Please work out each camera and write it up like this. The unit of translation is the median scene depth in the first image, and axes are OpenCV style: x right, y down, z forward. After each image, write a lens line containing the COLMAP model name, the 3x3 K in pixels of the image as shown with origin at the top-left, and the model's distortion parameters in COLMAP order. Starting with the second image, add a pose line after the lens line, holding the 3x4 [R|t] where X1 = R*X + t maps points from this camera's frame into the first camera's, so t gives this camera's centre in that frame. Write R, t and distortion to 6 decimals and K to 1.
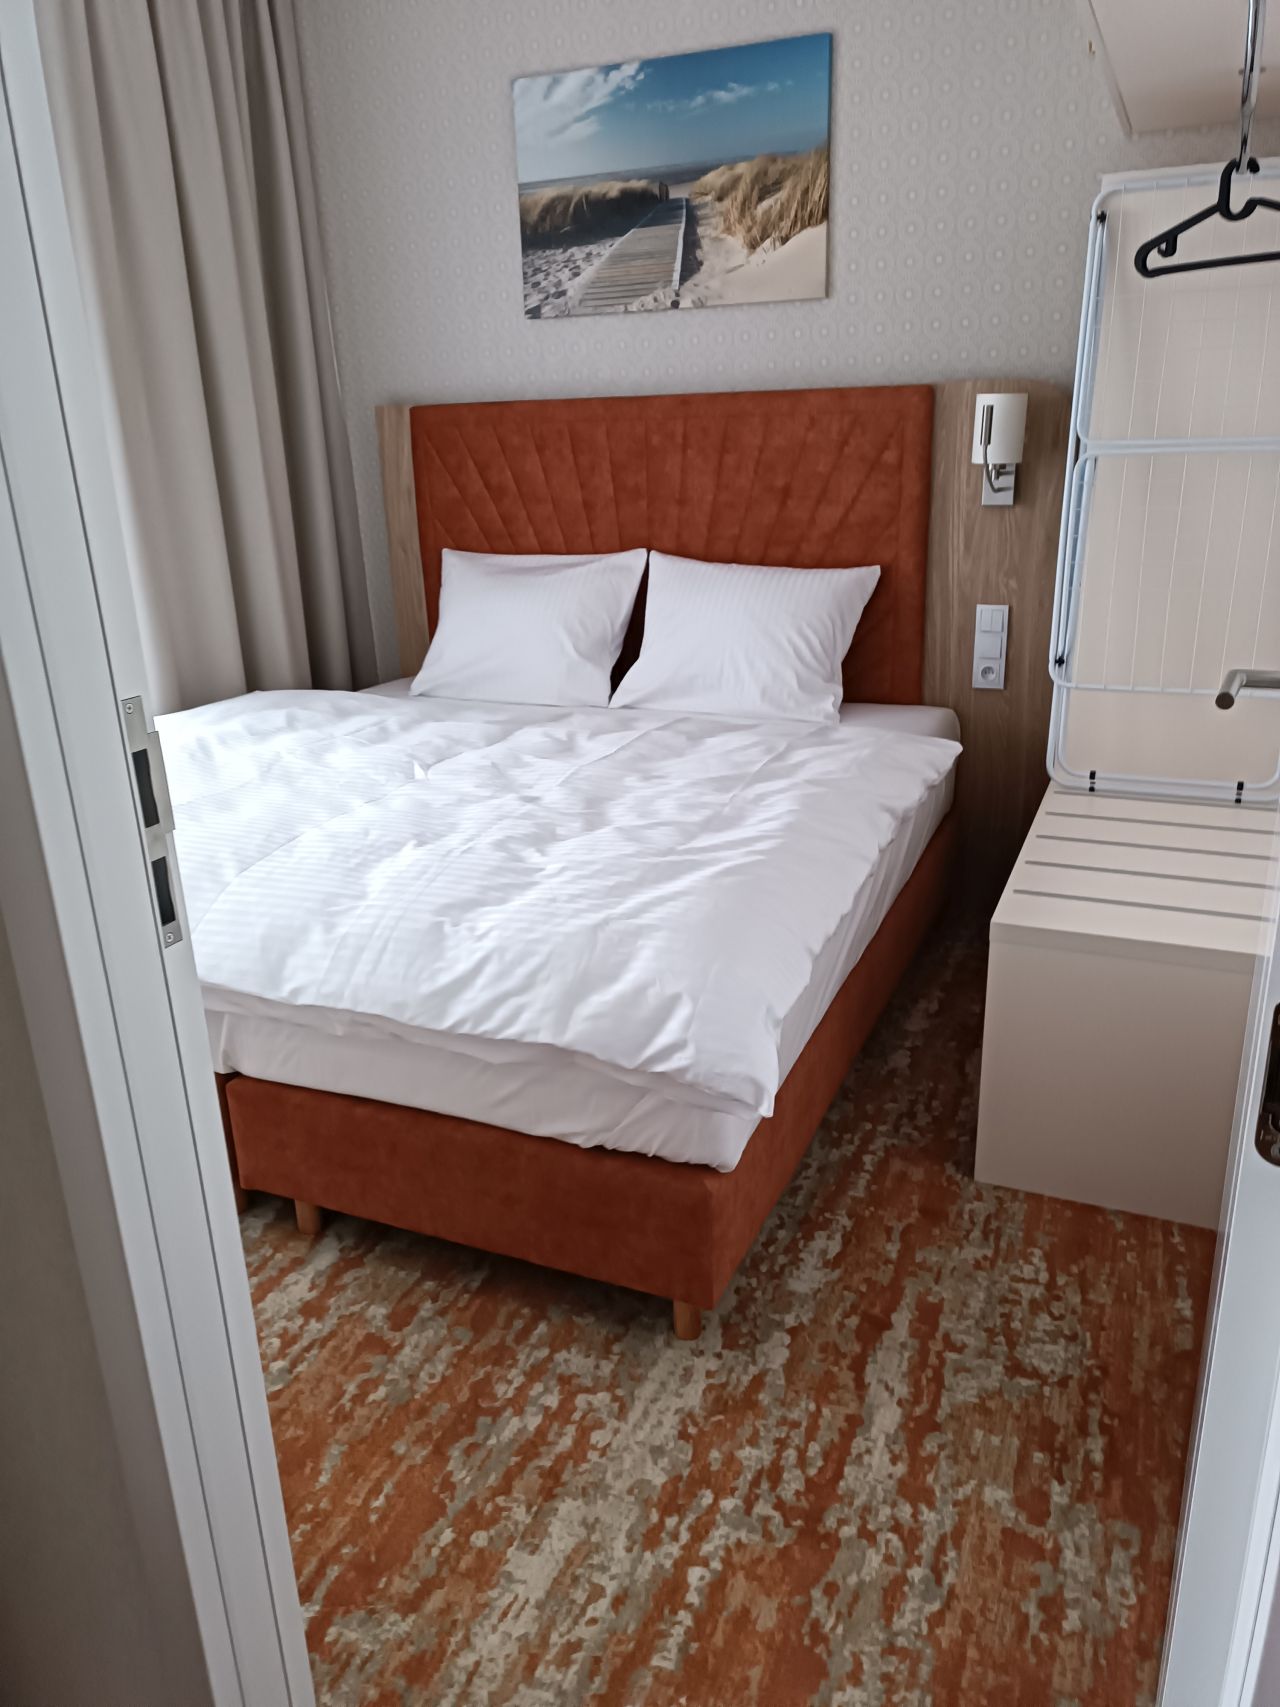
lens RADIAL K [[1244.7, 0, 647.1], [0, 1244.7, 863.7], [0, 0, 1]] dist [0.056477, -0.047896]
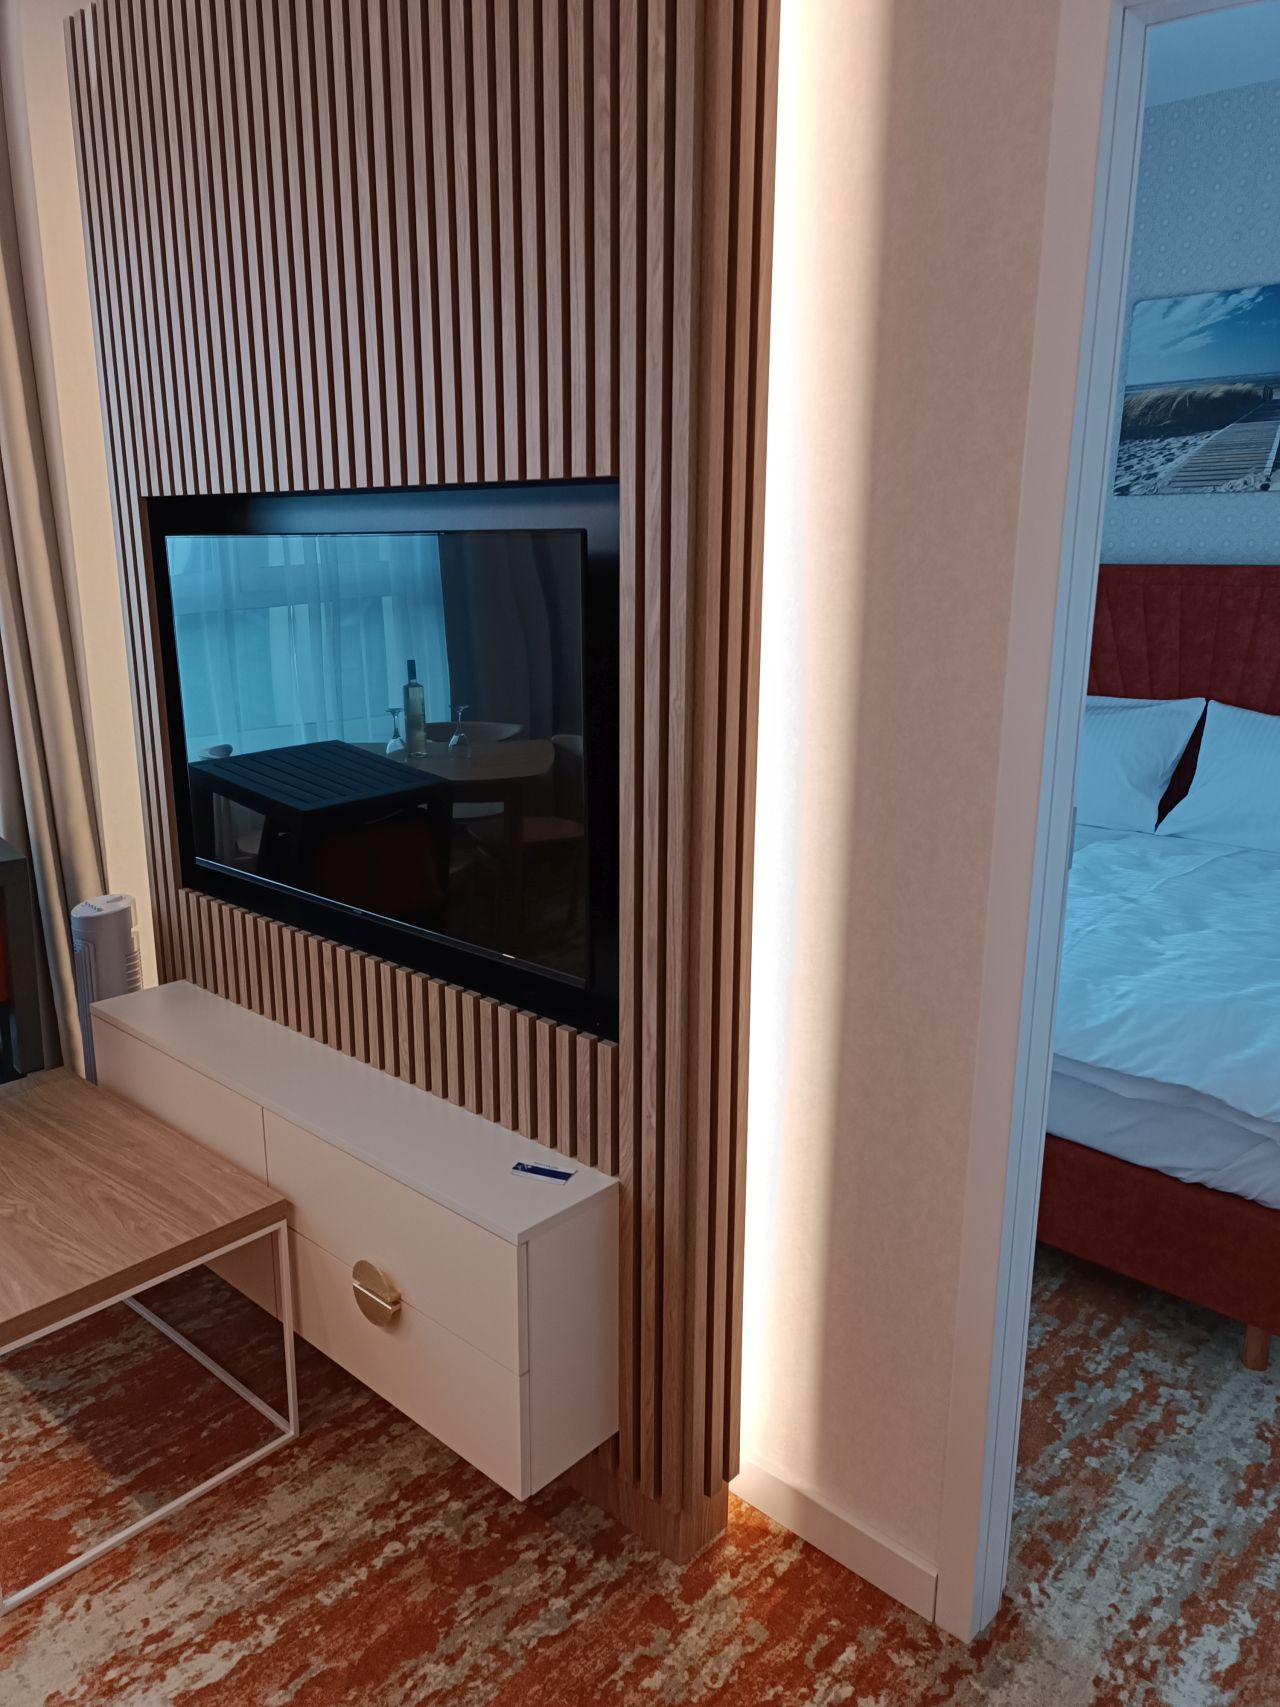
lens RADIAL K [[1244.7, 0, 647.1], [0, 1244.7, 863.7], [0, 0, 1]] dist [0.056477, -0.047896]
pose [[0.944425, 0.119903, -0.306079, -0.209446], [-0.148010, 0.986488, -0.070247, 0.084489], [0.293520, 0.111645, 0.949411, -0.354531]]
